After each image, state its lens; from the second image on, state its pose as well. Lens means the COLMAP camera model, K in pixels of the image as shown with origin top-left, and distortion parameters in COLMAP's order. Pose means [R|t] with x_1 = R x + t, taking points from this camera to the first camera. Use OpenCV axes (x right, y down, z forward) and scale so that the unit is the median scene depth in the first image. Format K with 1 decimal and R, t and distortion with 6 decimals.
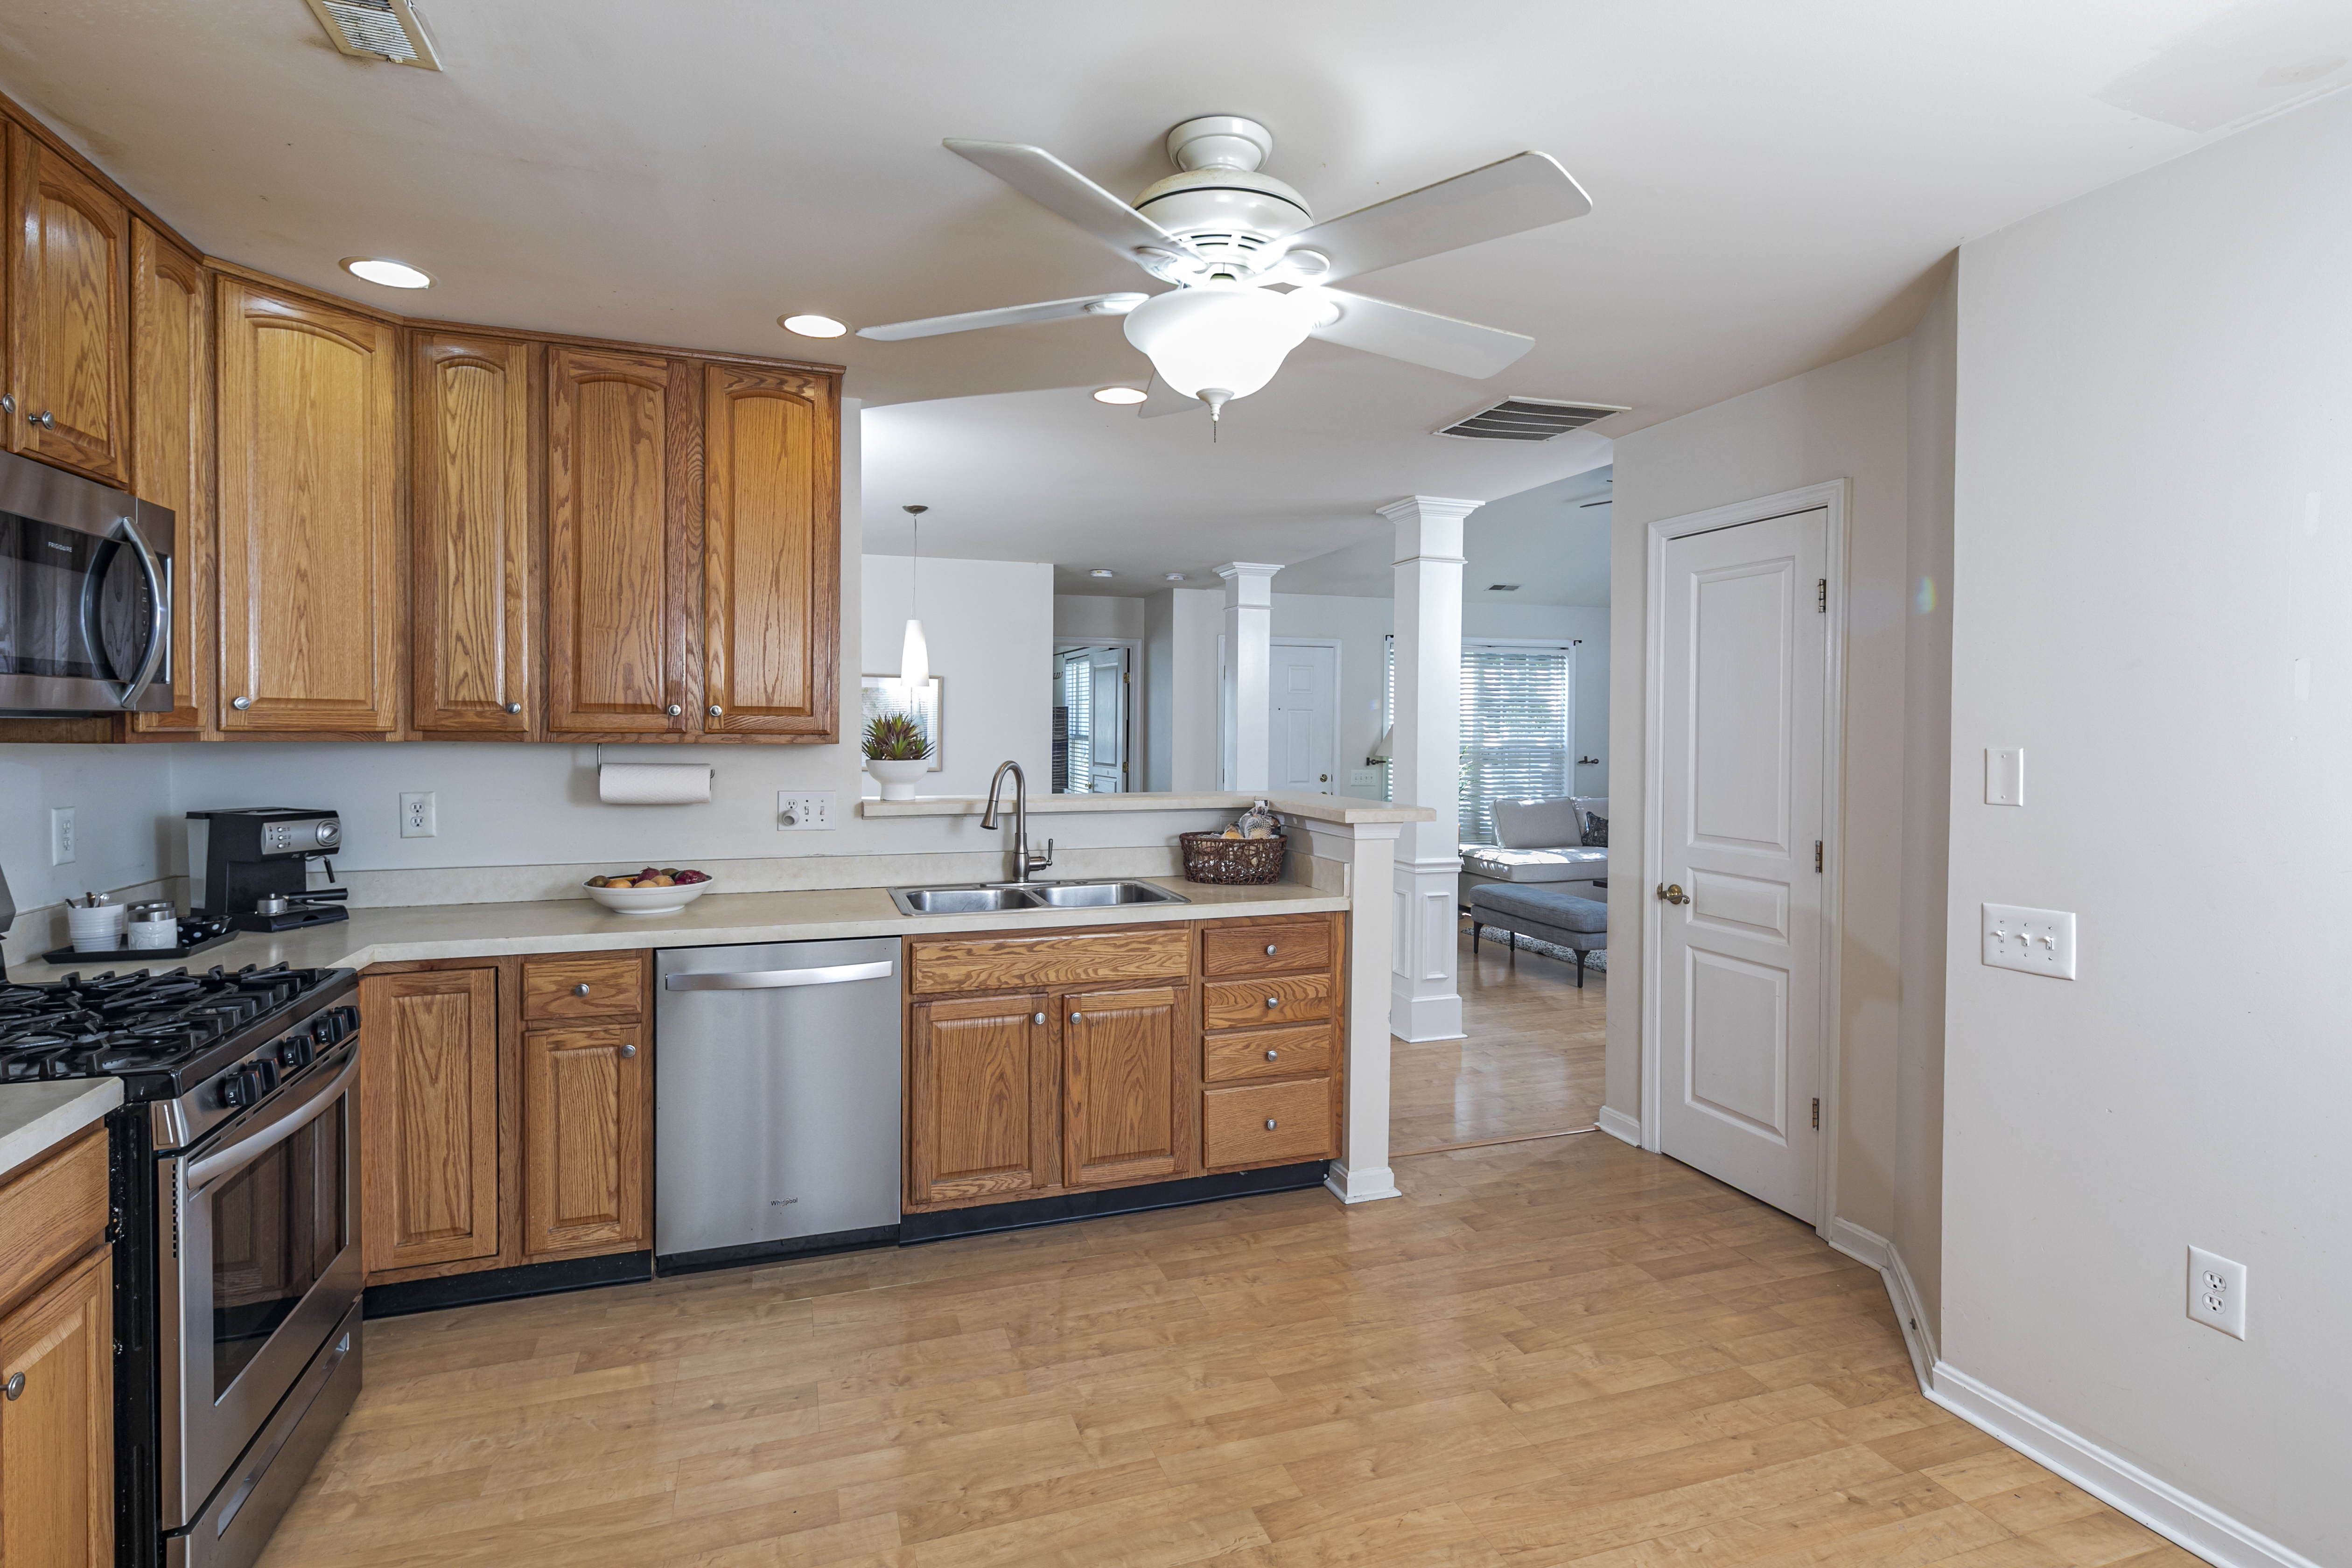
lens RADIAL K [[1133.8, 0, 1169.7], [0, 1133.8, 750.3], [0, 0, 1]] dist [0.022180, -0.010908]
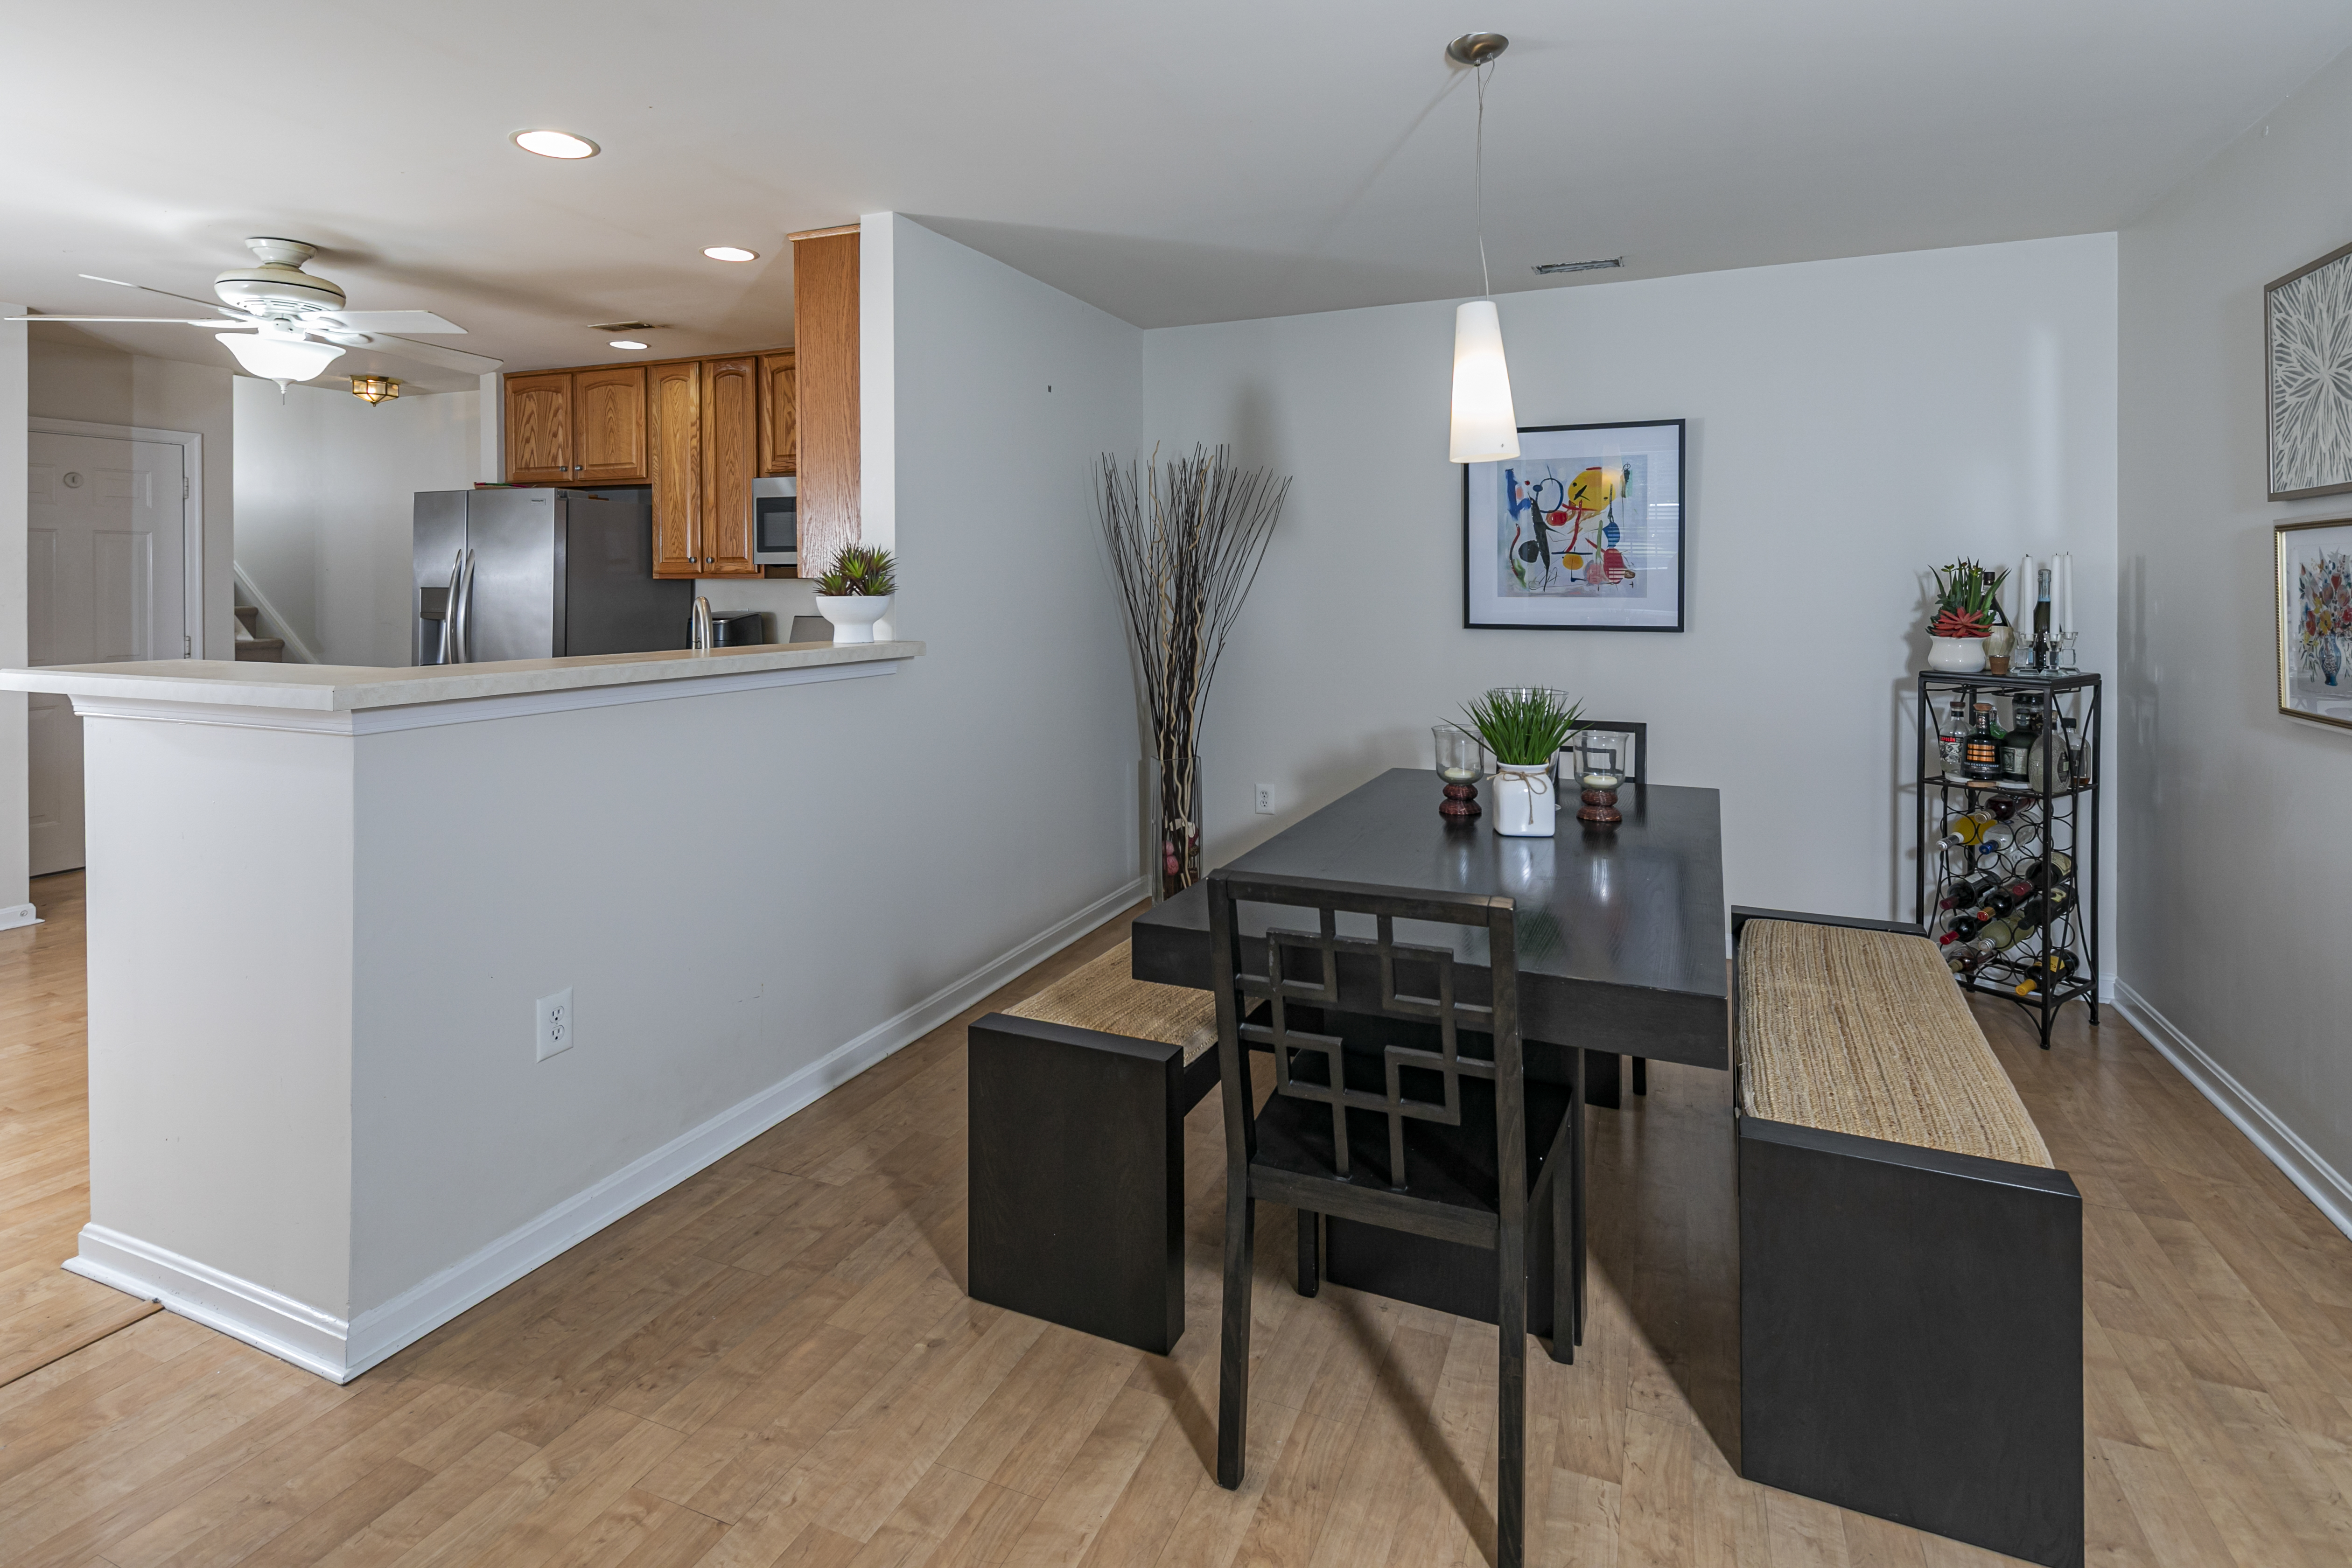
lens RADIAL K [[1150.8, 0, 1154.8], [0, 1150.8, 588.2], [0, 0, 1]] dist [0.034712, -0.013091]
pose [[-0.670078, 0.000157, -0.742290, 0.333295], [-0.016018, 0.999764, 0.014671, -0.020043], [0.742117, 0.021720, -0.669918, 2.216215]]
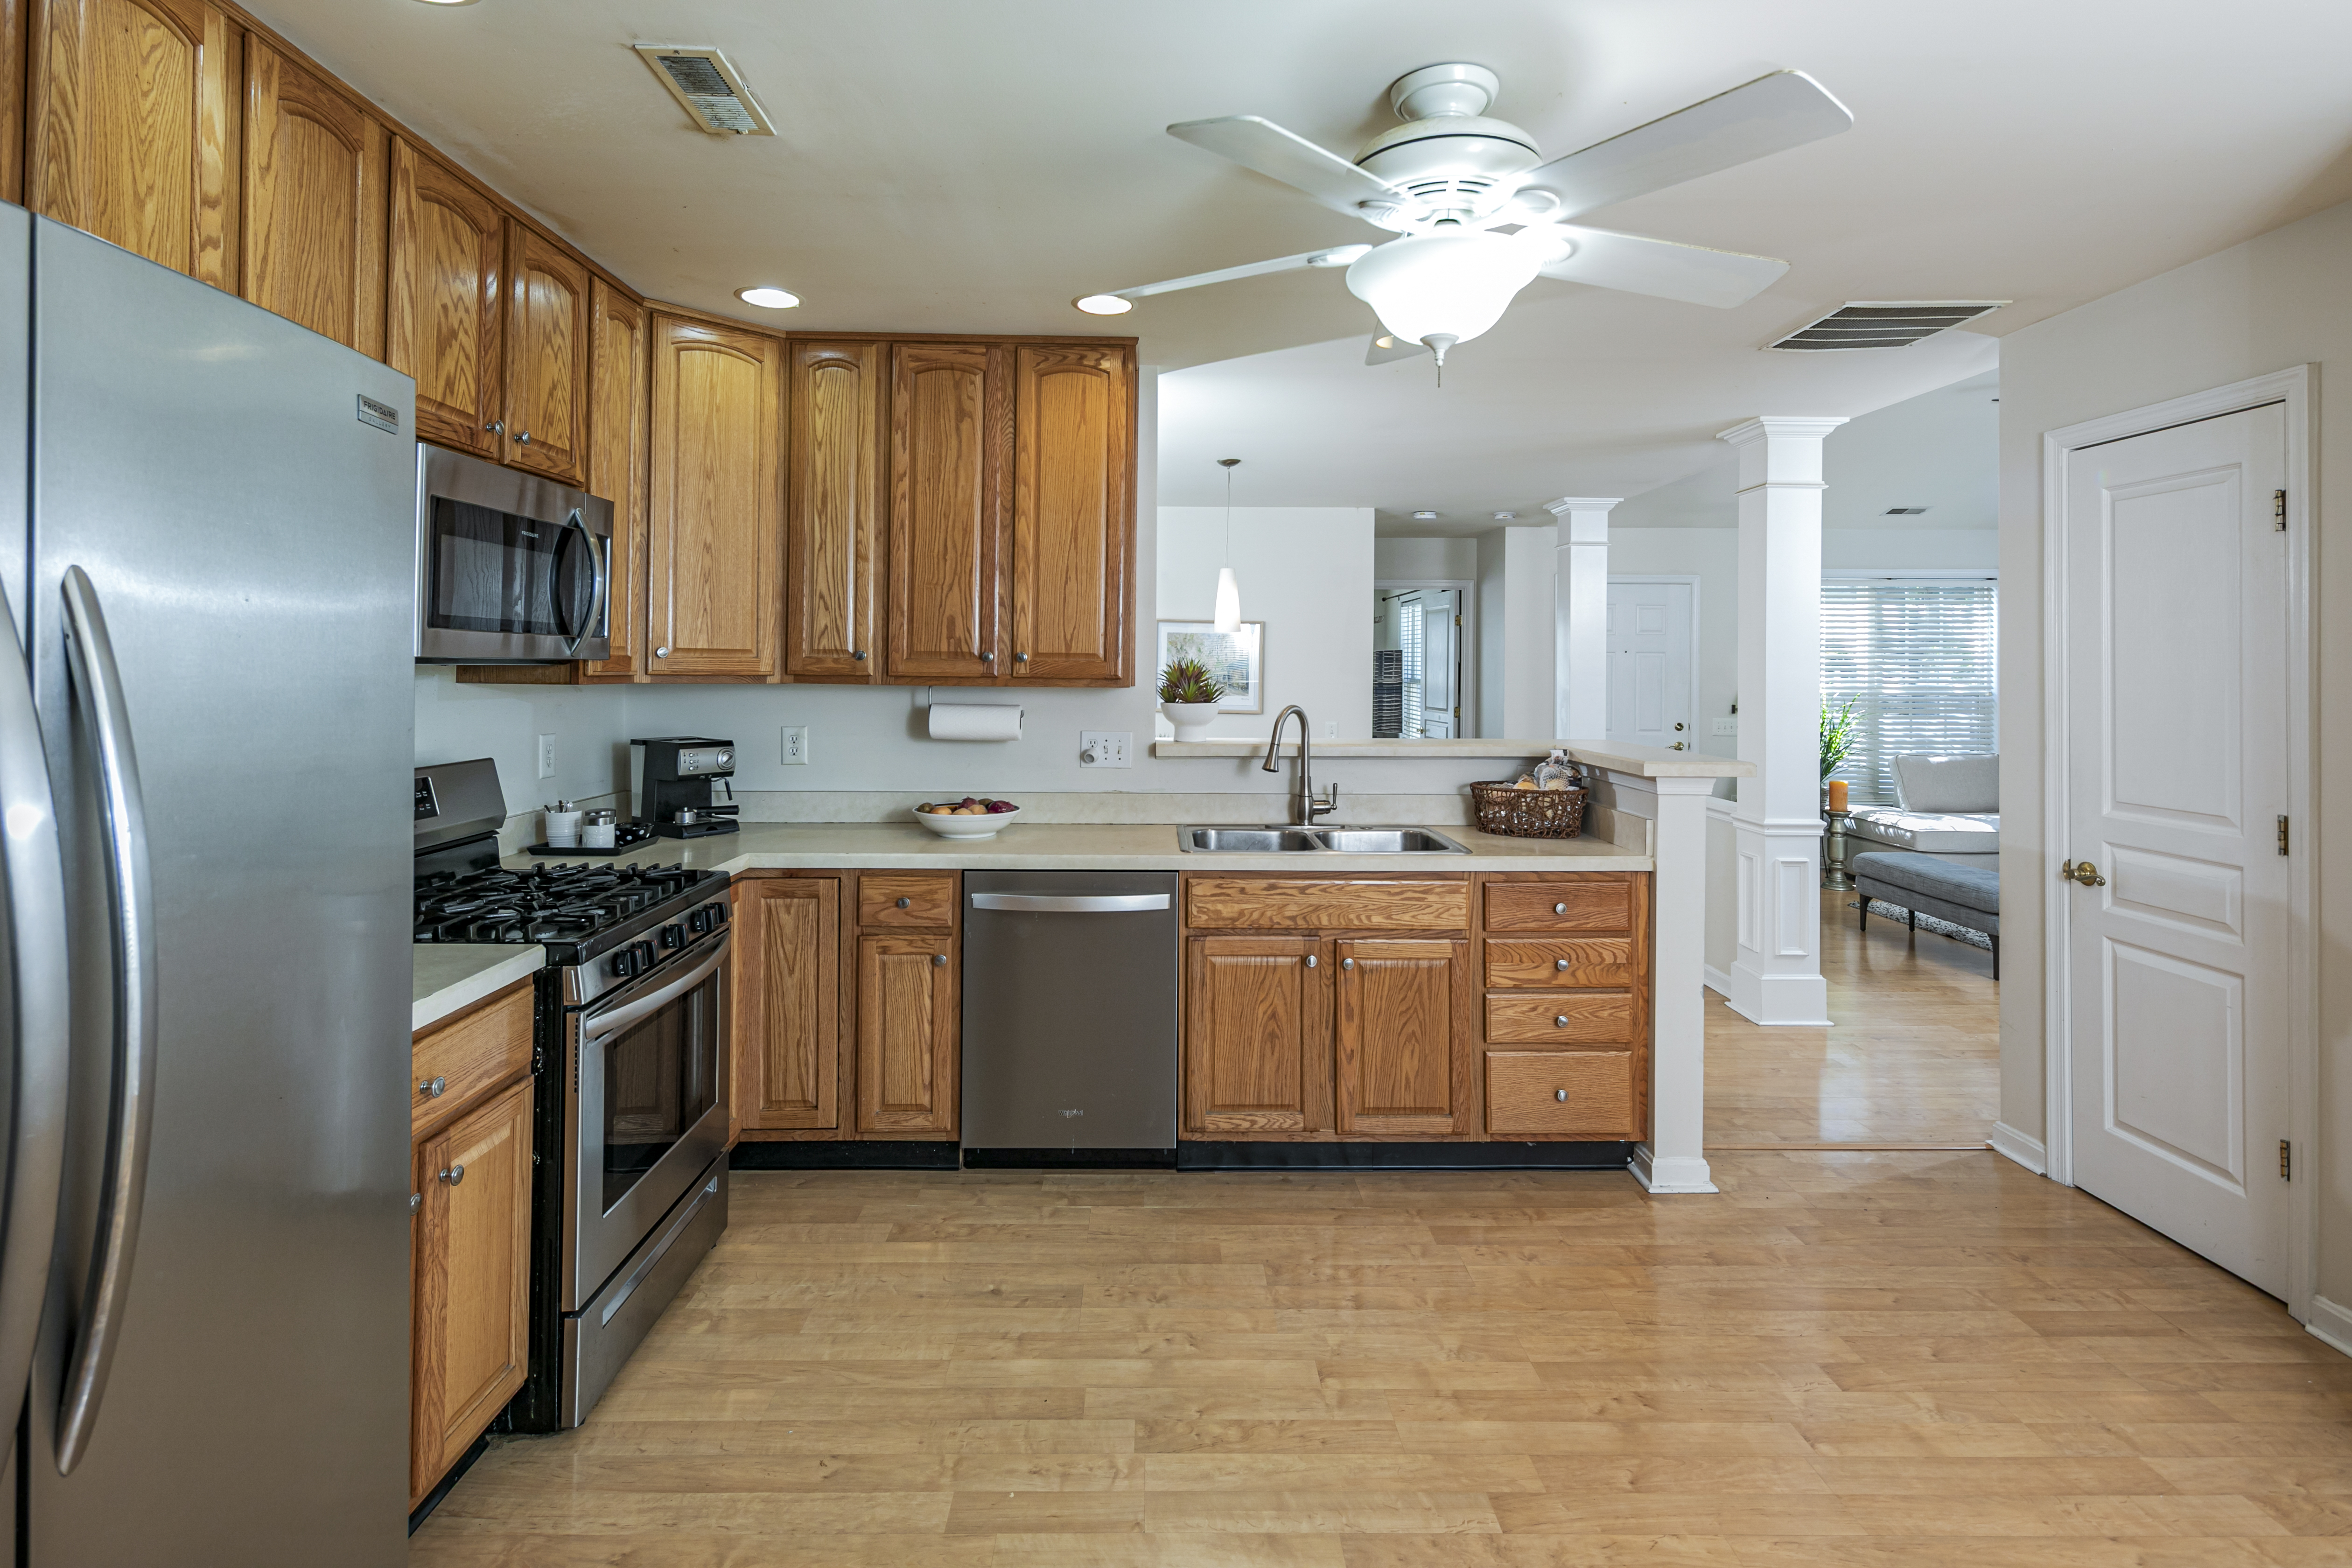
lens RADIAL K [[1134.9, 0, 1171.9], [0, 1134.9, 659.0], [0, 0, 1]] dist [0.016784, -0.007309]
pose [[0.952365, -0.002065, -0.304953, 0.081091], [-0.007207, 0.999545, -0.029278, -0.001636], [0.304875, 0.030082, 0.951917, -0.006298]]
